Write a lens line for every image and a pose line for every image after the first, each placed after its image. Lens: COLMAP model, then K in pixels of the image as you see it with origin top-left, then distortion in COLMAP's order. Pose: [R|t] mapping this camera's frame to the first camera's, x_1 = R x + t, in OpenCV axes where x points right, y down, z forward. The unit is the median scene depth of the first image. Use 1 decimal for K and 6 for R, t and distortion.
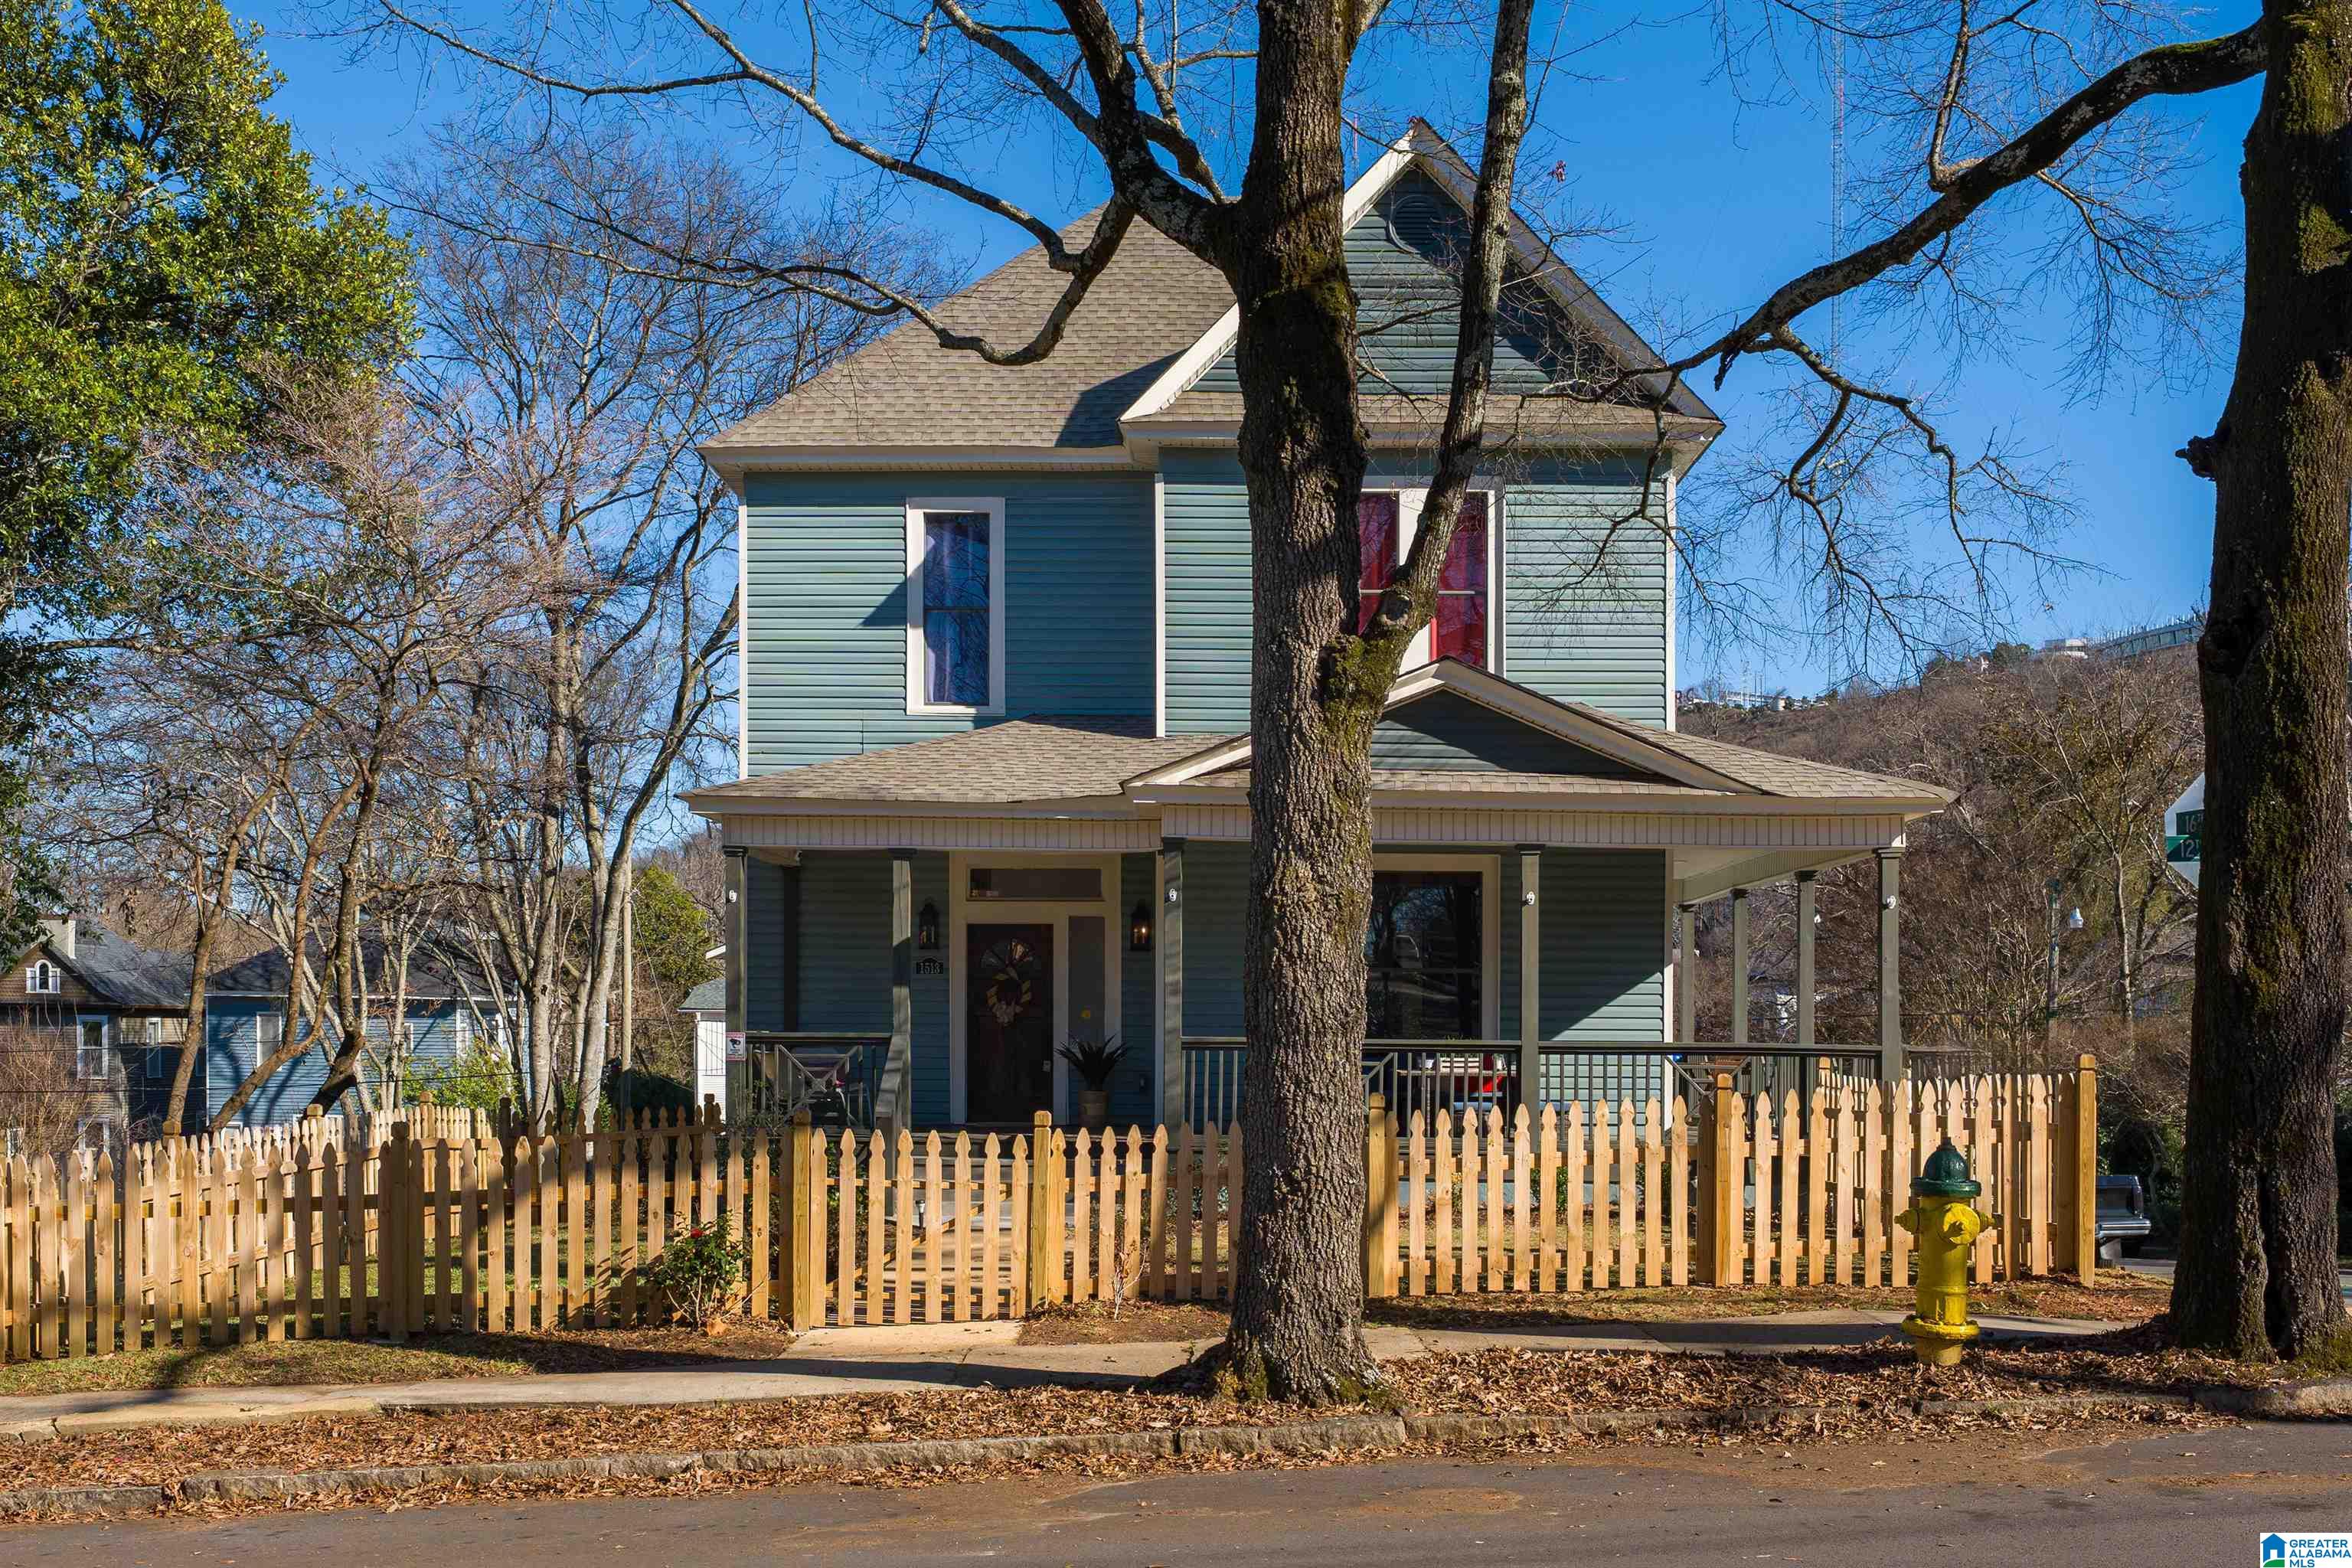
lens RADIAL K [[2225.3, 0, 972.0], [0, 2225.3, 786.5], [0, 0, 1]] dist [0.006059, -0.004570]
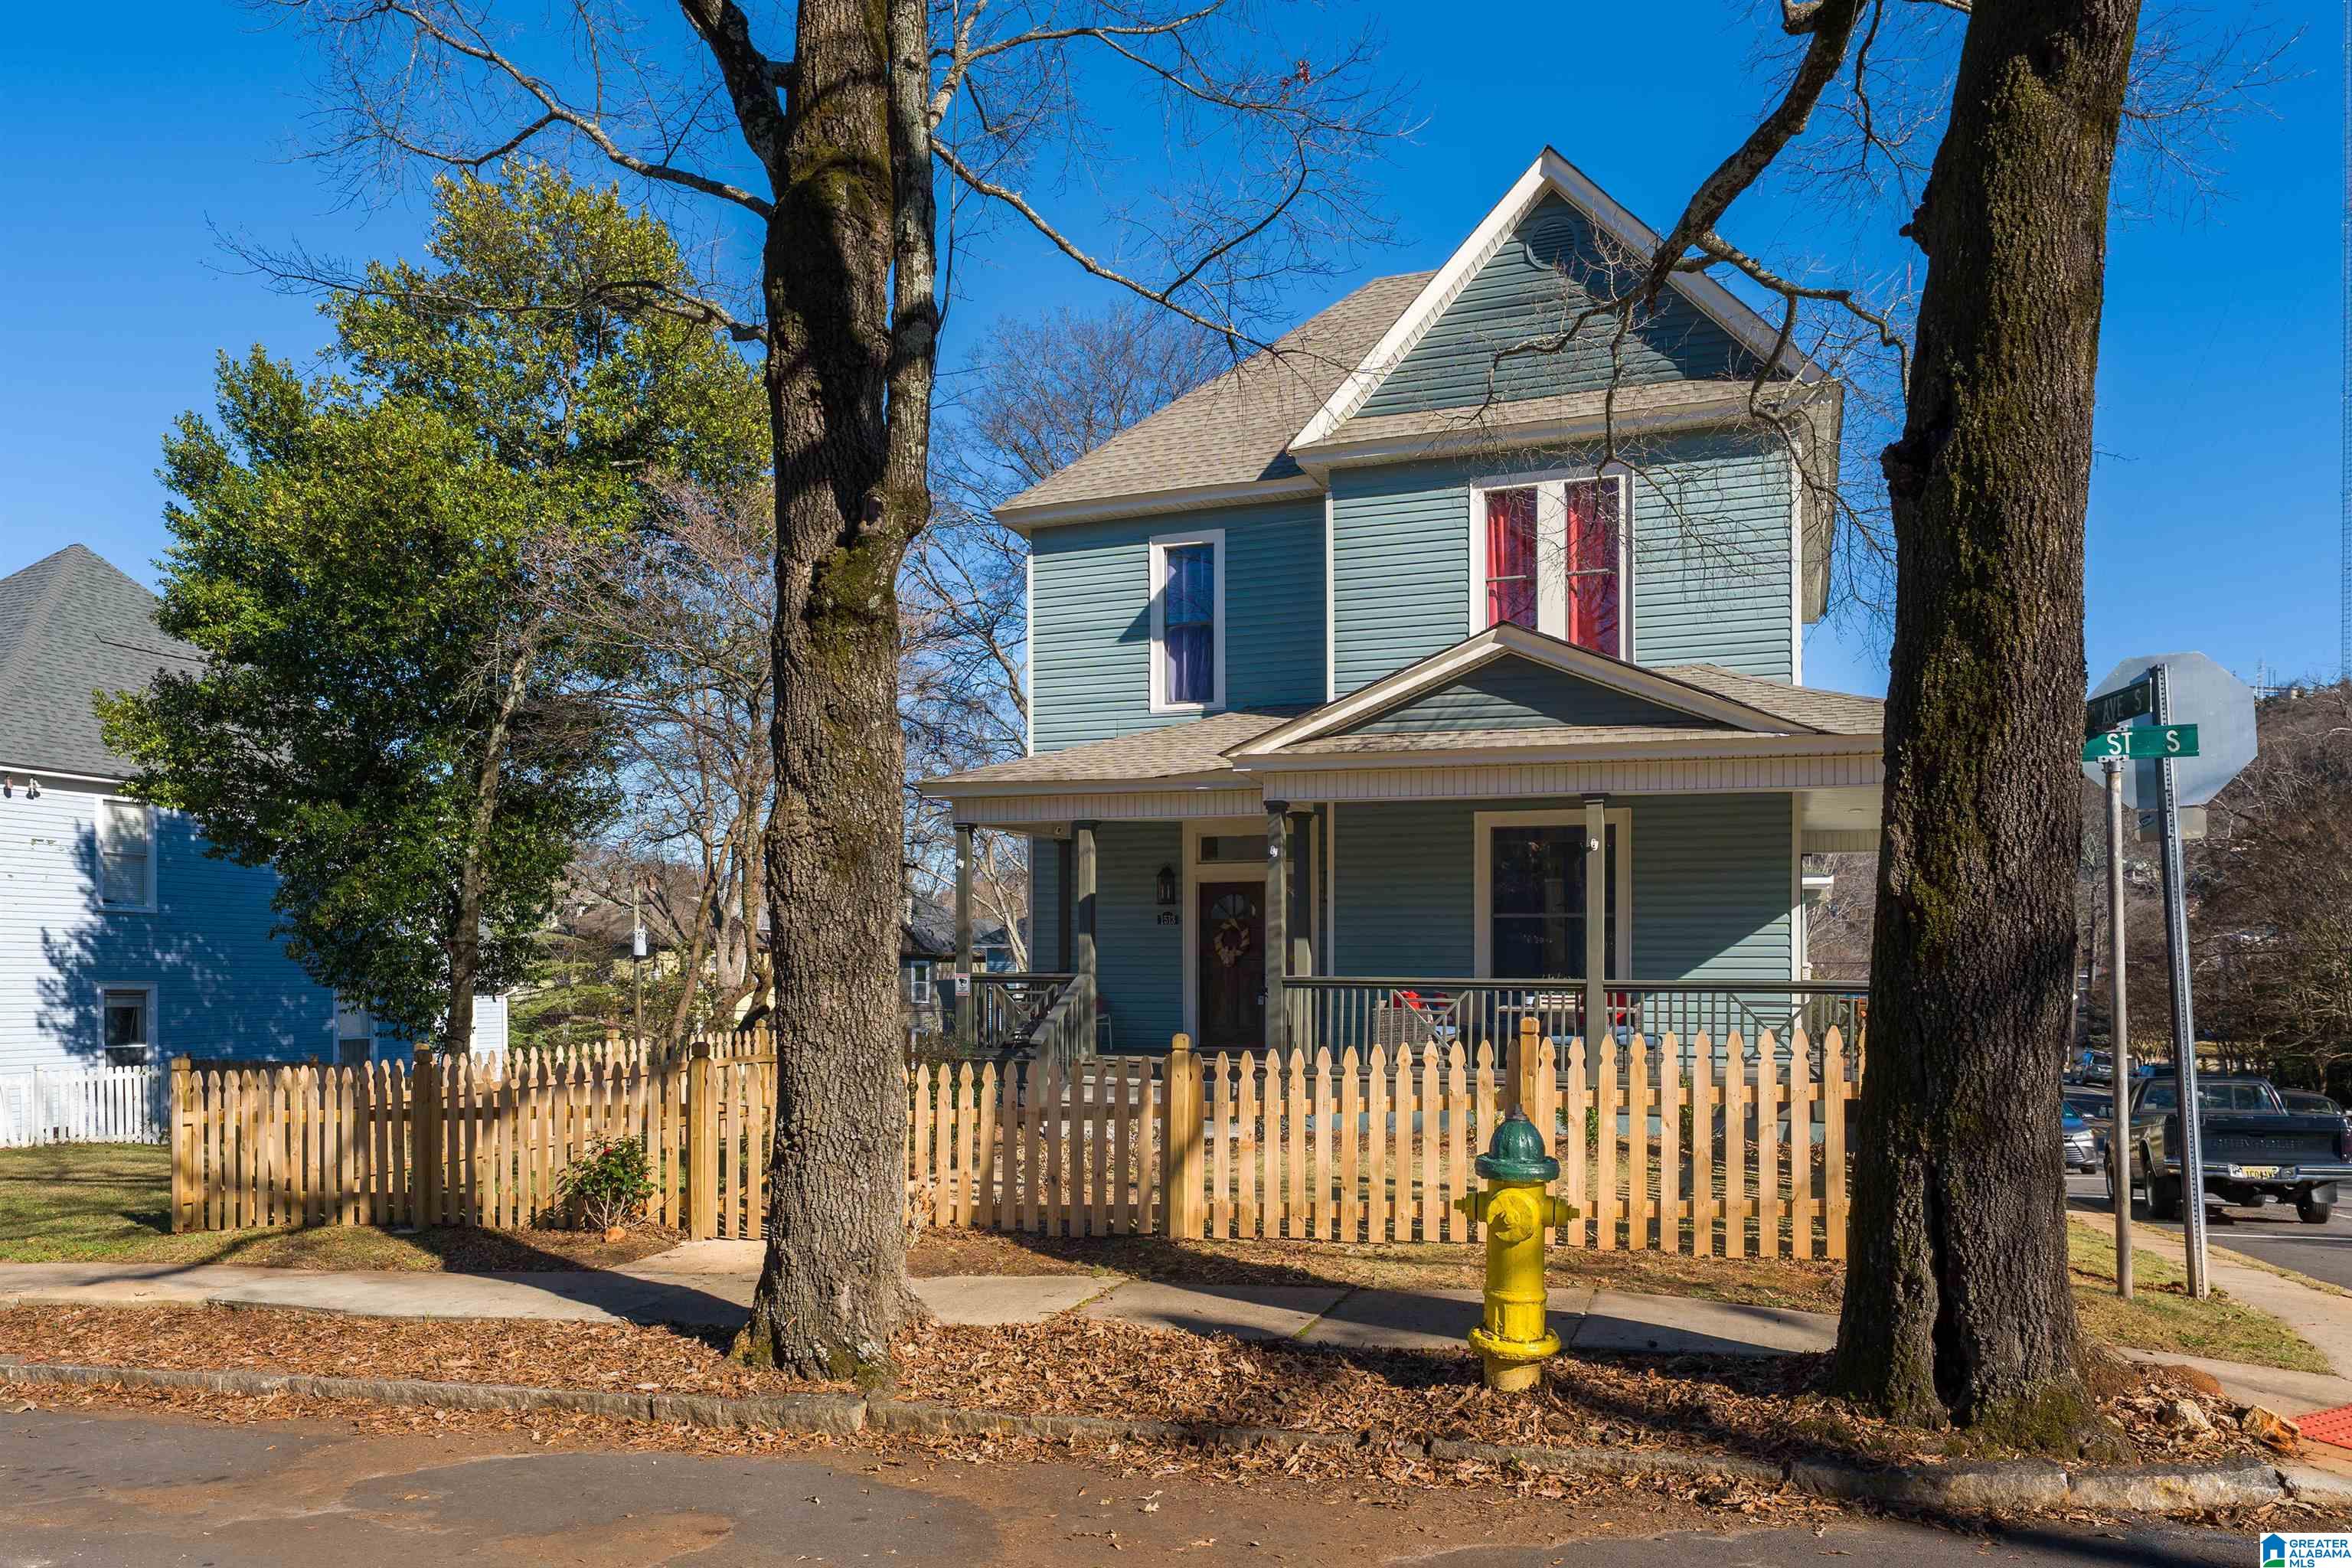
lens RADIAL K [[1520.8, 0, 1129.3], [0, 1520.8, 822.0], [0, 0, 1]] dist [0.001180, -0.000821]
pose [[0.947774, -0.034313, -0.317091, 0.378636], [0.038391, 0.999241, 0.006618, 0.036649], [0.316624, -0.018446, 0.948372, 0.343701]]
